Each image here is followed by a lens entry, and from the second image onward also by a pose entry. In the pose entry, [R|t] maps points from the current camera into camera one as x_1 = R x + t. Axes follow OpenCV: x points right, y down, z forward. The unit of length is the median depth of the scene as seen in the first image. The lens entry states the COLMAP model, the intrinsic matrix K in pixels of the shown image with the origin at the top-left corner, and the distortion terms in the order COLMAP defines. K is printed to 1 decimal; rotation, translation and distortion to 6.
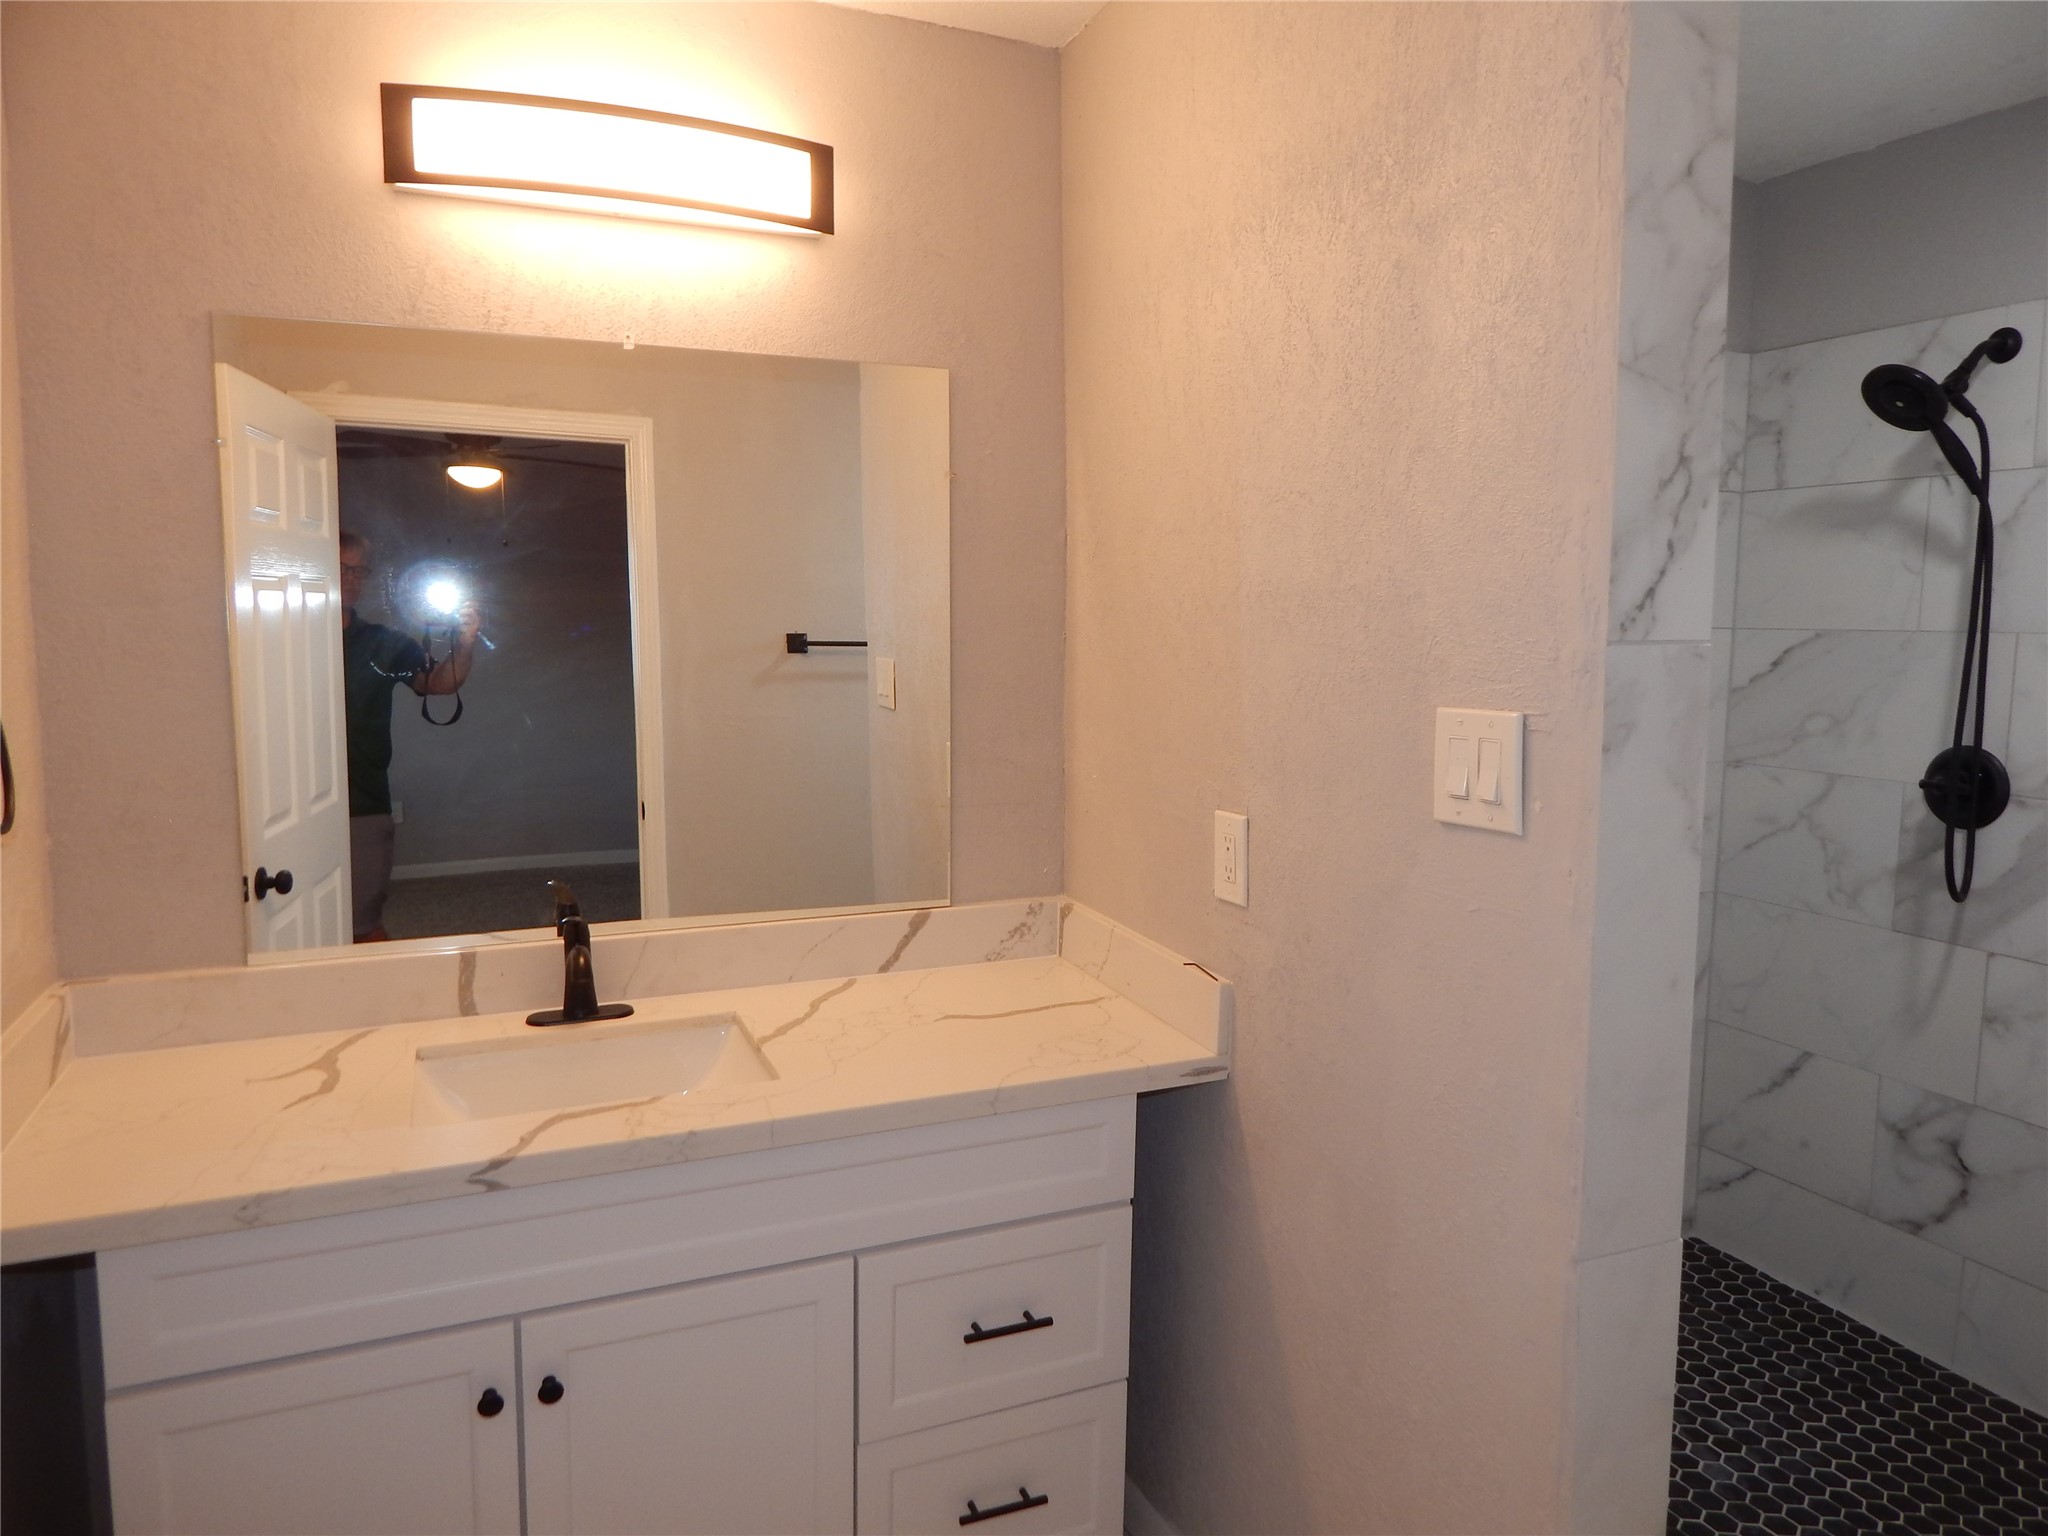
lens RADIAL K [[1372.0, 0, 1021.0], [0, 1372.0, 756.7], [0, 0, 1]] dist [-0.002900, -0.002295]
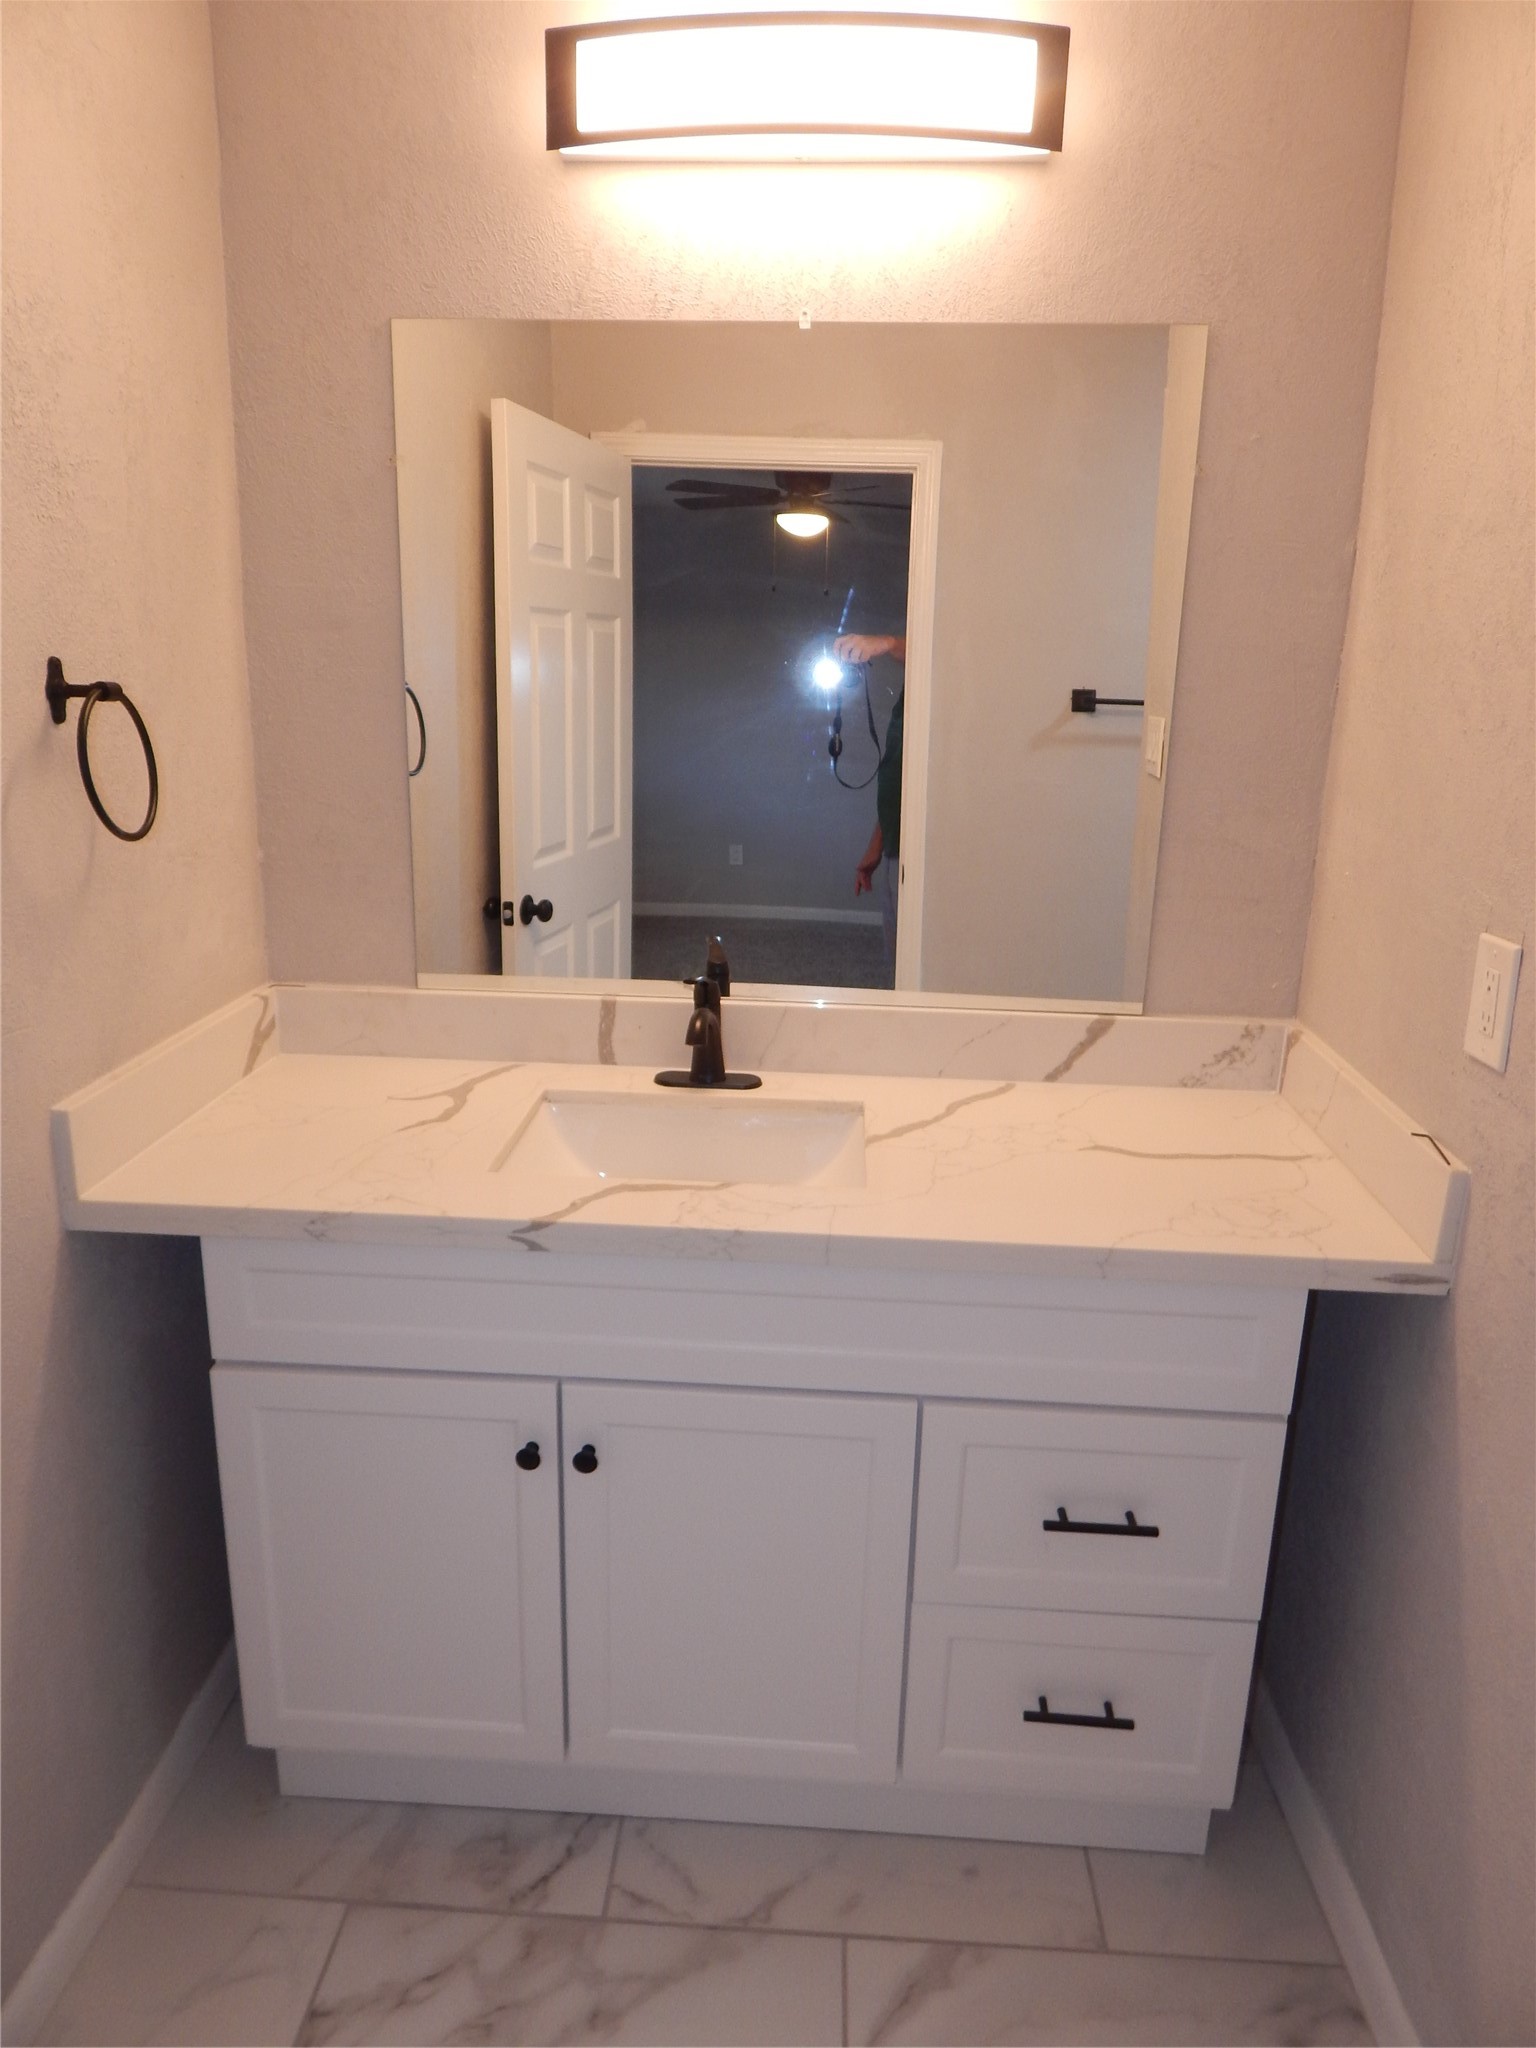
lens RADIAL K [[1345.6, 0, 764.4], [0, 1345.6, 1017.8], [0, 0, 1]] dist [0.002796, -0.003107]
pose [[0.890582, 0.127487, -0.436590, 0.116019], [-0.065675, 0.985898, 0.153920, -0.000095], [0.450056, -0.108405, 0.886396, 0.199041]]
